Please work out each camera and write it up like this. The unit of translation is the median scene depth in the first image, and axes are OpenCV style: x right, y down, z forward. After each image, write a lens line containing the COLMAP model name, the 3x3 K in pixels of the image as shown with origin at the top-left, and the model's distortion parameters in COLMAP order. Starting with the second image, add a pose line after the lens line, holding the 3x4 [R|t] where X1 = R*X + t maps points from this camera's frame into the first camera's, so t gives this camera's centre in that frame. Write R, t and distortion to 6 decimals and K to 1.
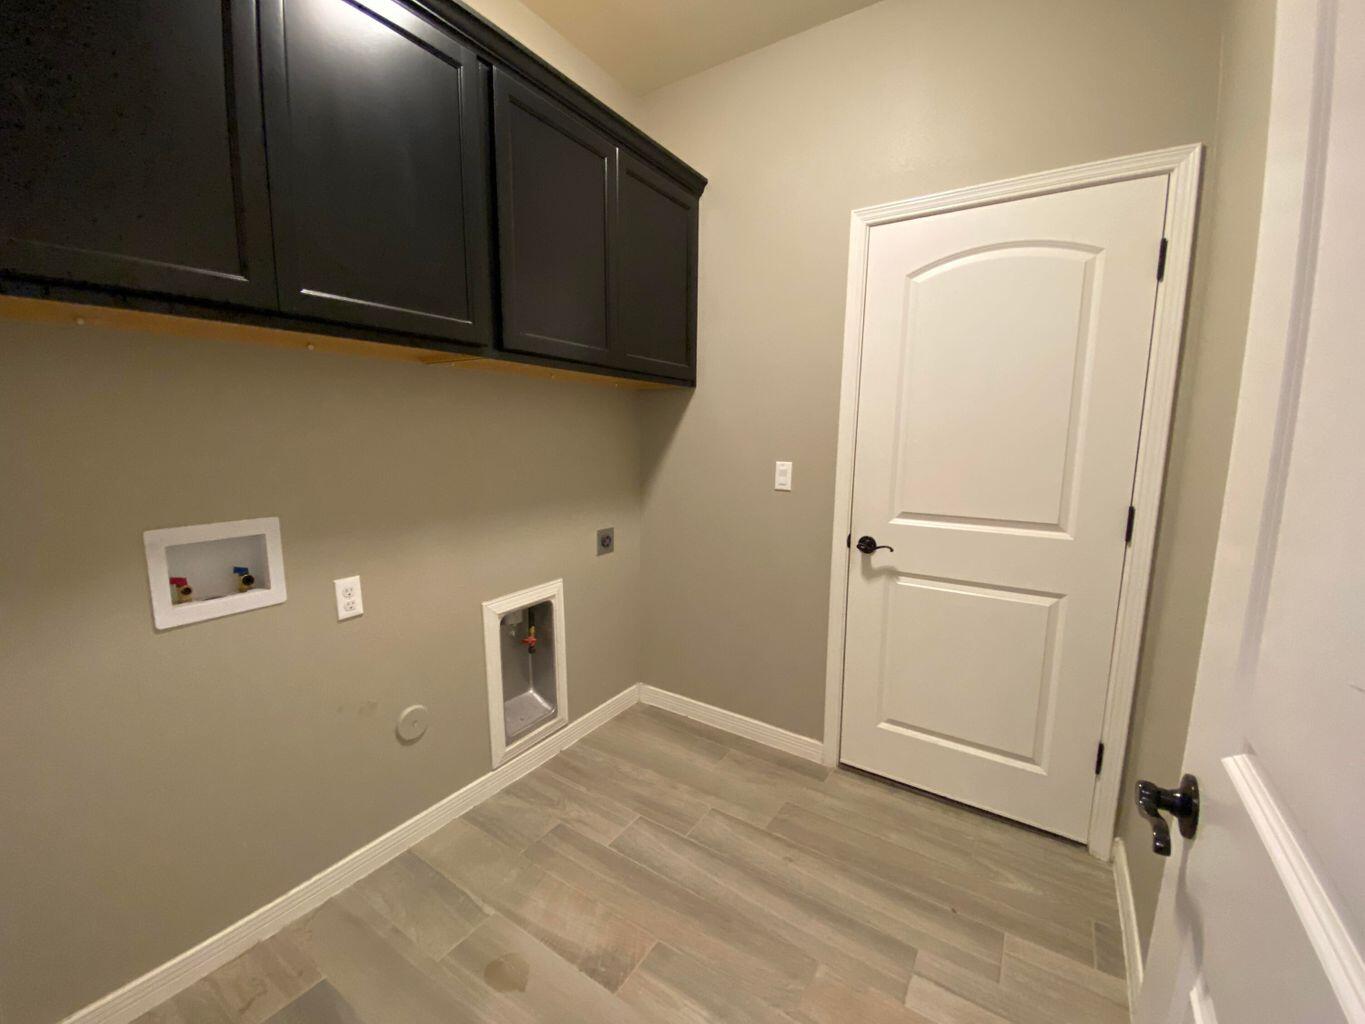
lens RADIAL K [[555.4, 0, 683.9], [0, 555.4, 506.9], [0, 0, 1]] dist [0.005987, -0.013015]
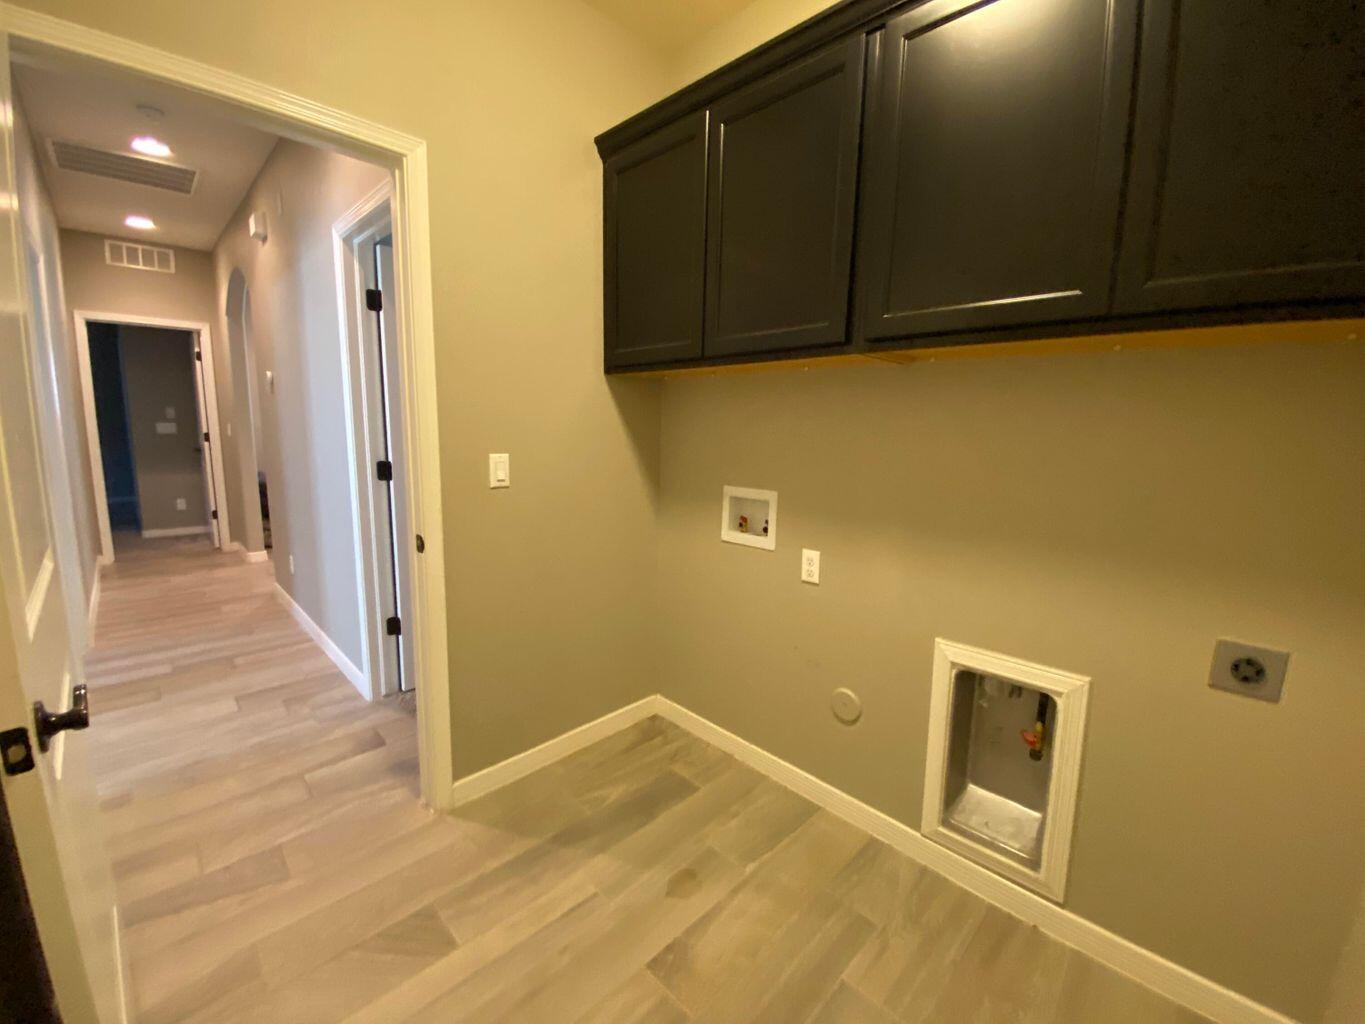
lens RADIAL K [[555.4, 0, 684.1], [0, 555.4, 504.4], [0, 0, 1]] dist [0.005987, -0.013015]
pose [[-0.213977, 0.117074, -0.969798, 0.646746], [-0.158503, 0.975474, 0.152731, -0.117014], [0.963894, 0.186397, -0.190173, 0.935304]]
